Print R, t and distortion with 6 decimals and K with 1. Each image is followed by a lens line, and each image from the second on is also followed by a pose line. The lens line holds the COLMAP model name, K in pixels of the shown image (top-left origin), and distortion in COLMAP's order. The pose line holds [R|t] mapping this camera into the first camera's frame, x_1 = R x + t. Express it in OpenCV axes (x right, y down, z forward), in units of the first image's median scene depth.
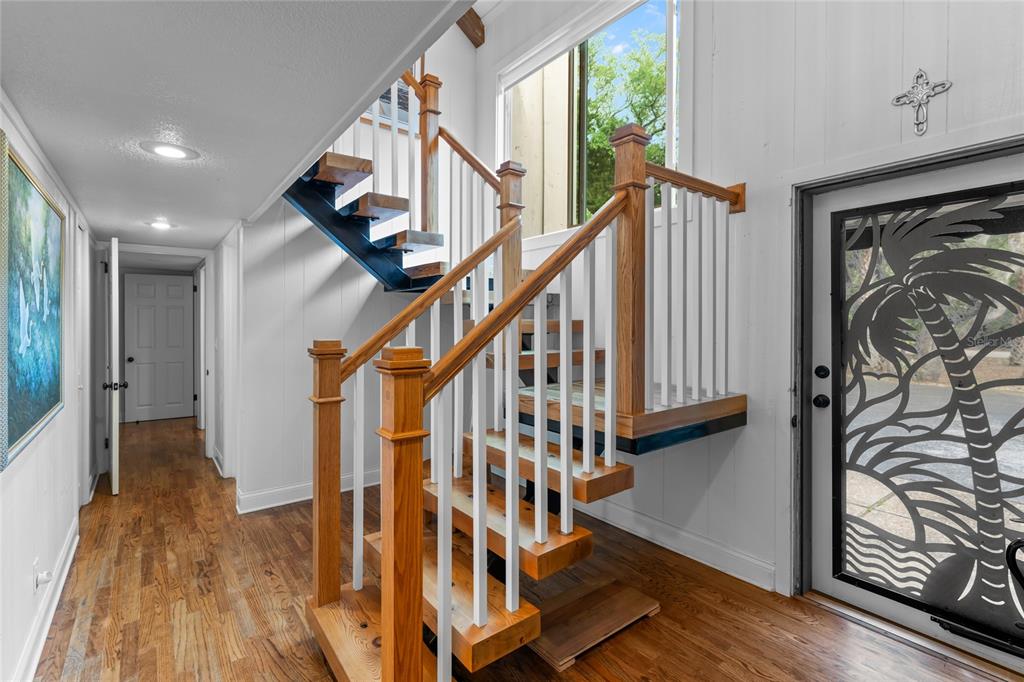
lens RADIAL K [[462.8, 0, 495.3], [0, 462.8, 328.1], [0, 0, 1]] dist [-0.001152, 0.000892]
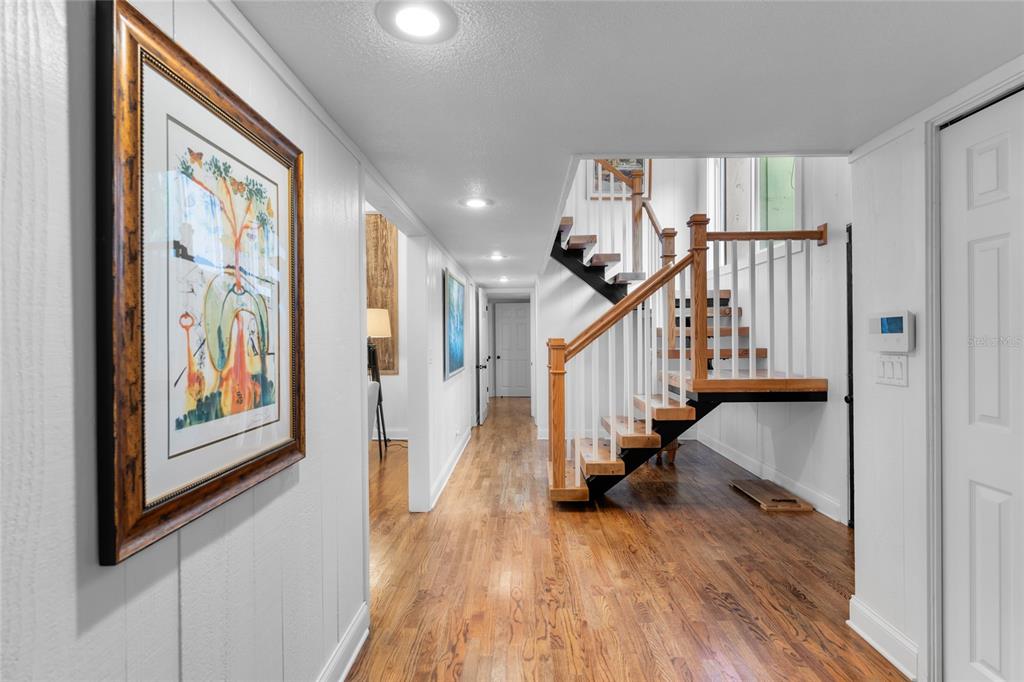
lens RADIAL K [[478.7, 0, 511.1], [0, 478.7, 338.9], [0, 0, 1]] dist [0.003225, 0.000418]
pose [[0.785203, -0.004765, -0.619221, 0.651752], [0.003254, 0.999988, -0.003568, 0.027050], [0.619230, 0.000786, 0.785209, -0.654185]]
